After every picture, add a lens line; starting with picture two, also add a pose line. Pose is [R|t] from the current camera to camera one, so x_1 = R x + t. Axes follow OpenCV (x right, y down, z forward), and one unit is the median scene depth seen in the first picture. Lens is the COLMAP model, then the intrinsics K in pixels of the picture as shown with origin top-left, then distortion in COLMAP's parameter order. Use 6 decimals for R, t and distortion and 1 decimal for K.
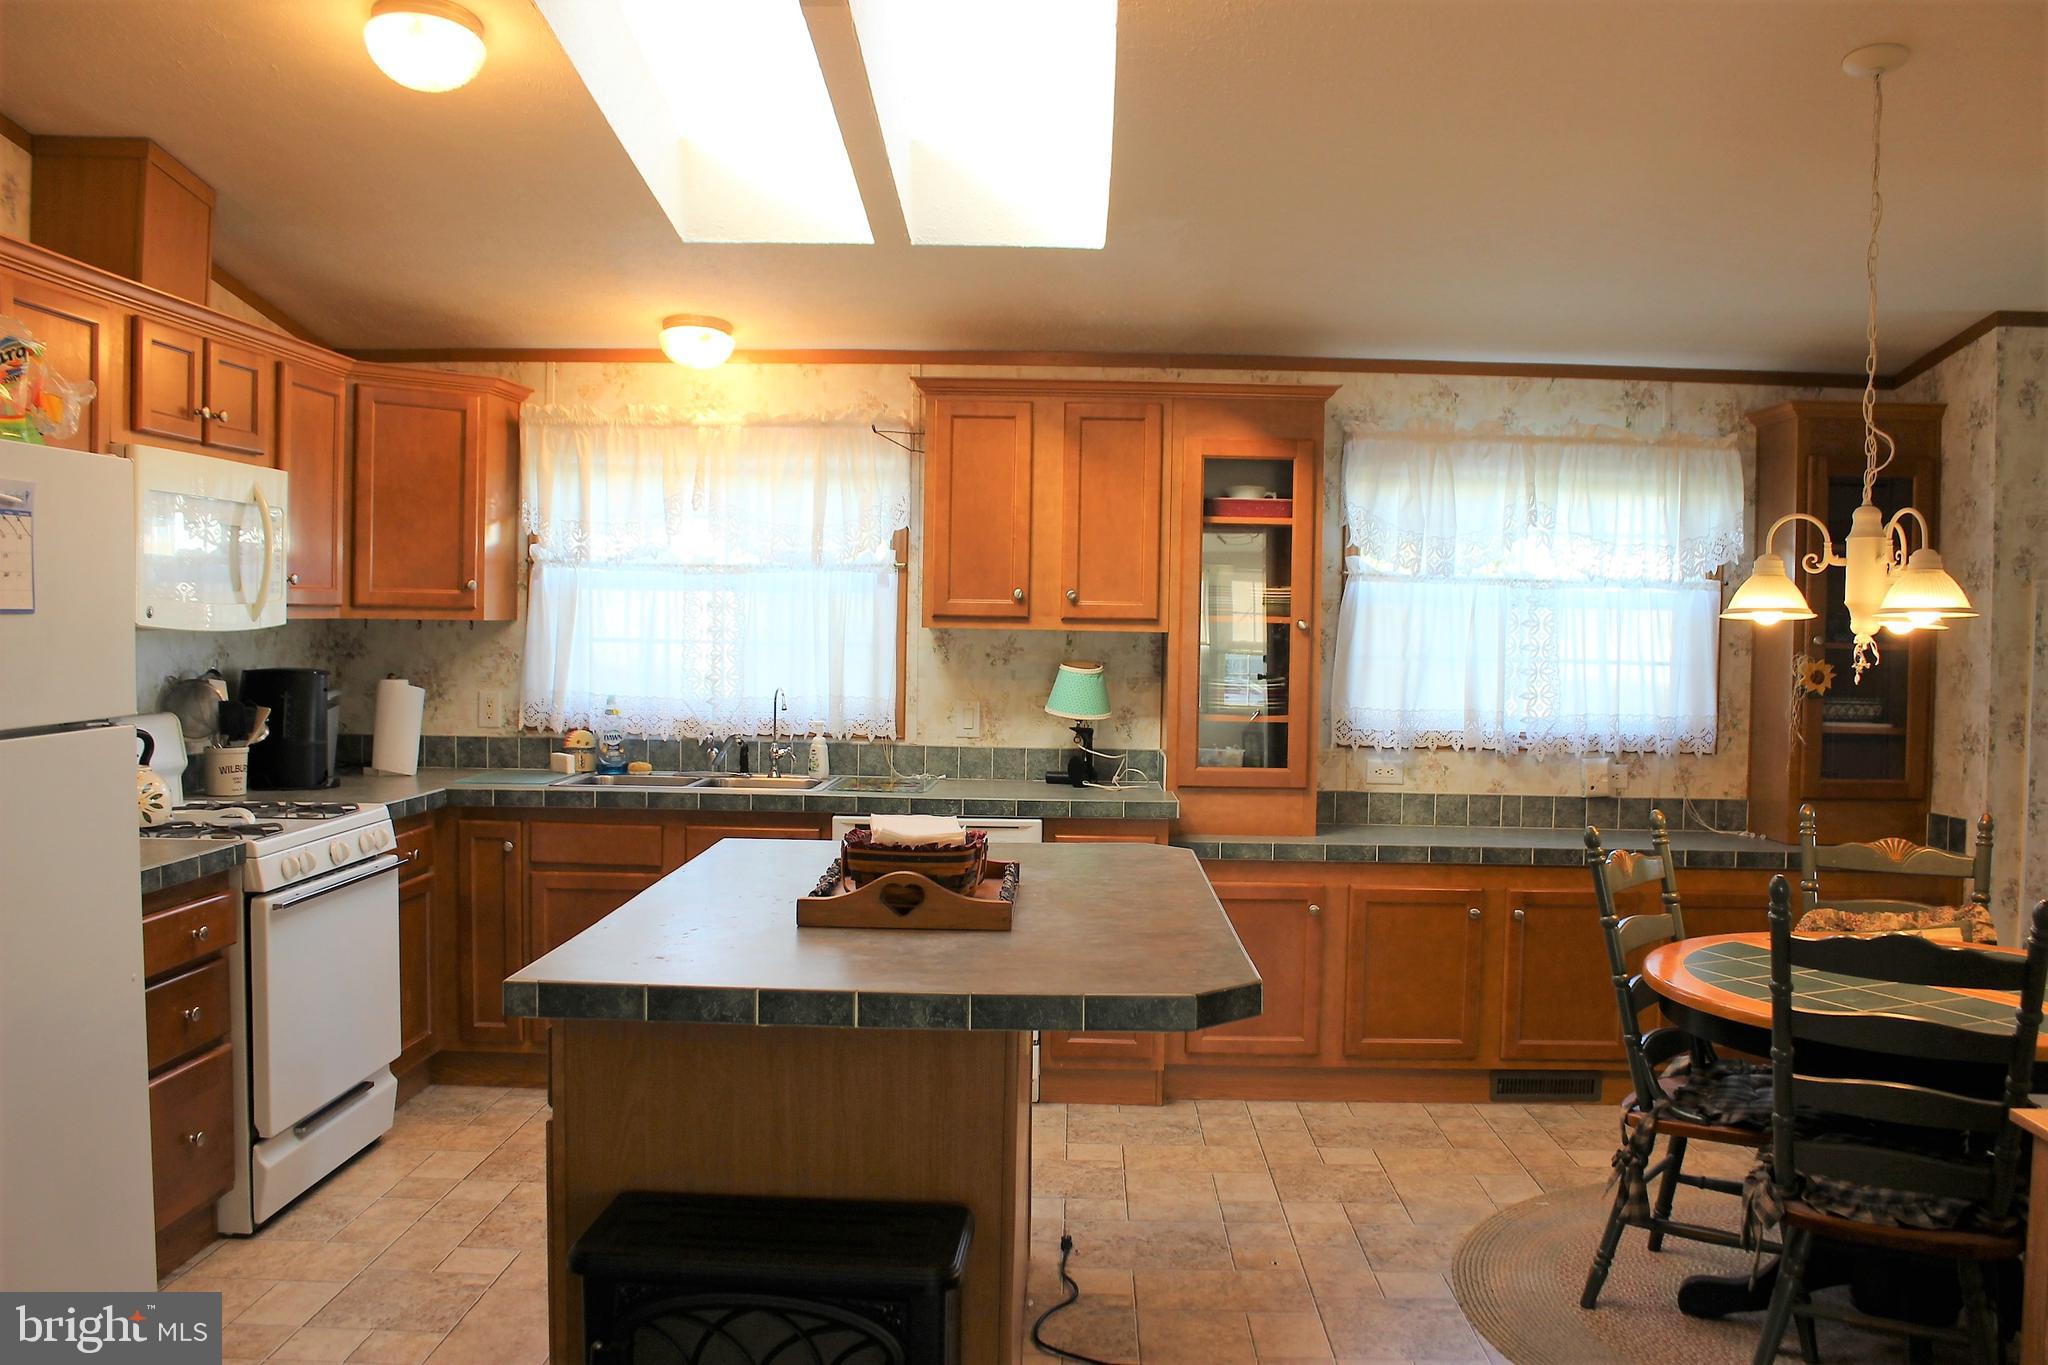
lens RADIAL K [[1722.4, 0, 1050.6], [0, 1722.4, 674.6], [0, 0, 1]] dist [-0.156788, 0.139039]
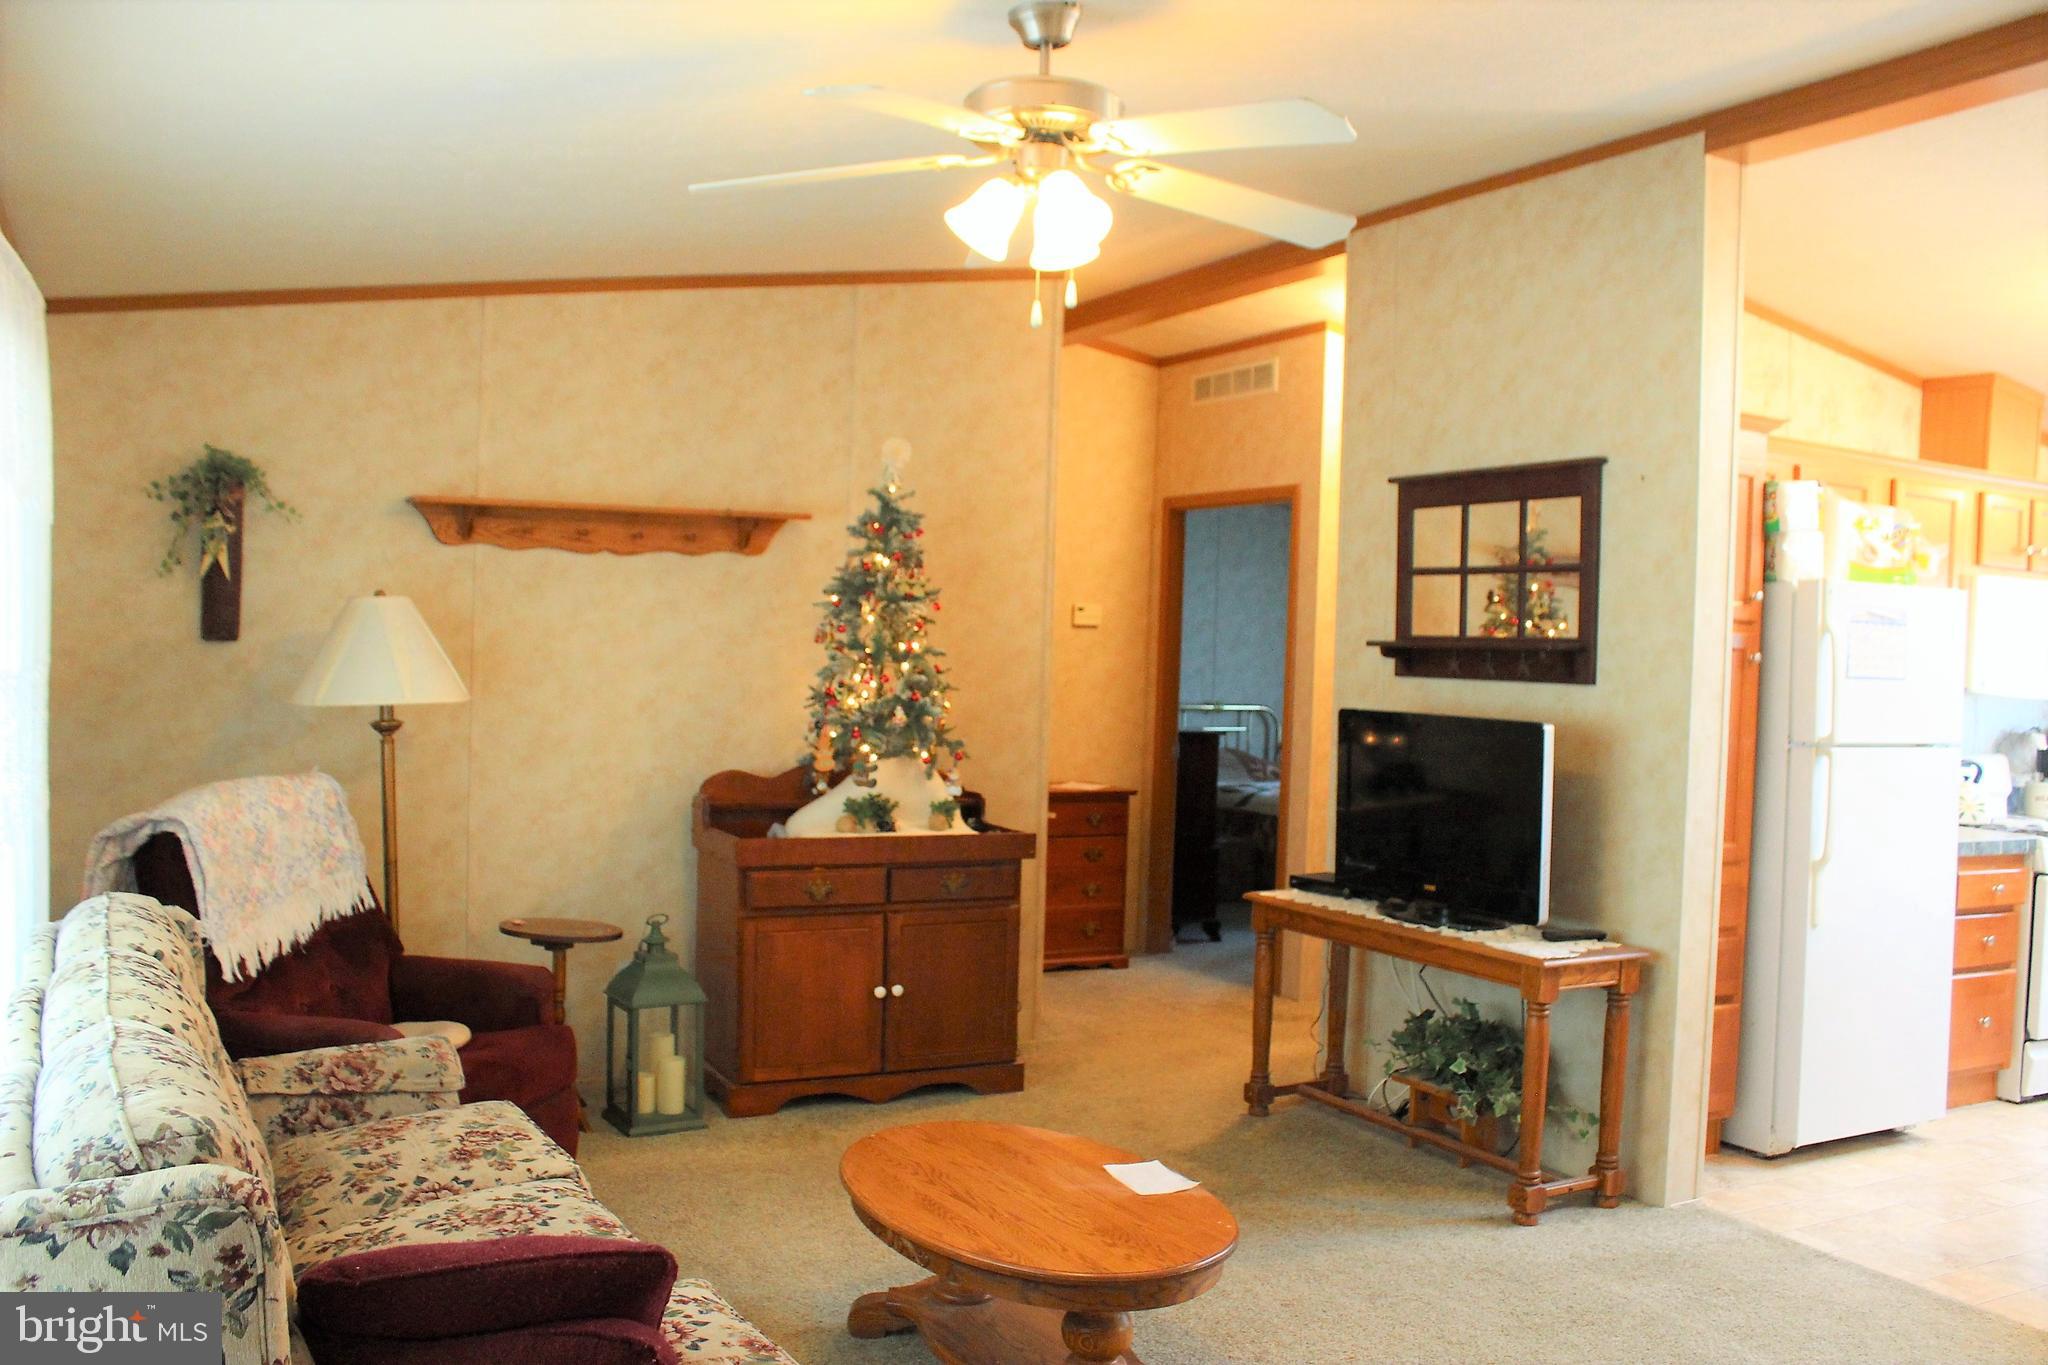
lens RADIAL K [[1722.4, 0, 1050.6], [0, 1722.4, 674.6], [0, 0, 1]] dist [-0.156788, 0.139039]
pose [[0.504579, 0.023498, -0.863046, 0.249893], [-0.064867, 0.997836, -0.010756, 0.019421], [0.860925, 0.061410, 0.505011, -0.371995]]
